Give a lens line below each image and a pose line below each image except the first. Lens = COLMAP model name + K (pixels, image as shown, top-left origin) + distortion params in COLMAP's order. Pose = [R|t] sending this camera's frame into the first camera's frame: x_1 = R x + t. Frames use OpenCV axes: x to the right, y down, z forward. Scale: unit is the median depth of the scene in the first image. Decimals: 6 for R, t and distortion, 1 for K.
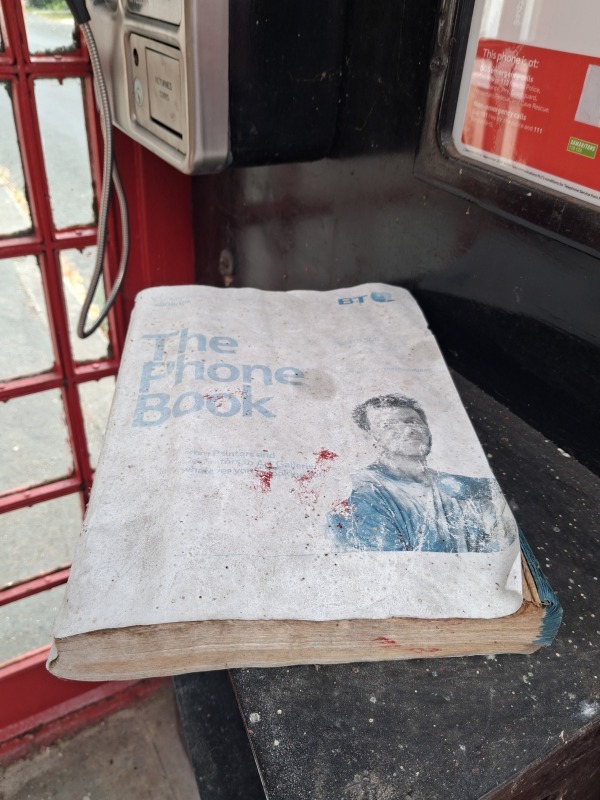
lens RADIAL K [[637.3, 0, 300.0], [0, 637.3, 400.0], [0, 0, 1]] dist [0.002362, -0.008348]
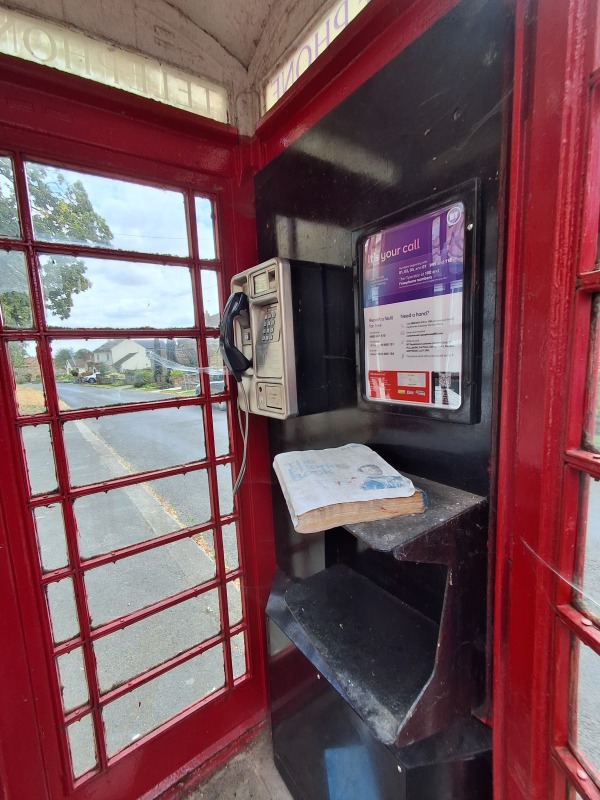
lens RADIAL K [[373.8, 0, 300.0], [0, 373.8, 400.0], [0, 0, 1]] dist [0.028065, 0.000417]
pose [[0.989521, -0.117638, 0.083723, -0.281616], [0.142962, 0.879555, -0.453811, 0.459484], [-0.020254, 0.461025, 0.887156, -0.759424]]
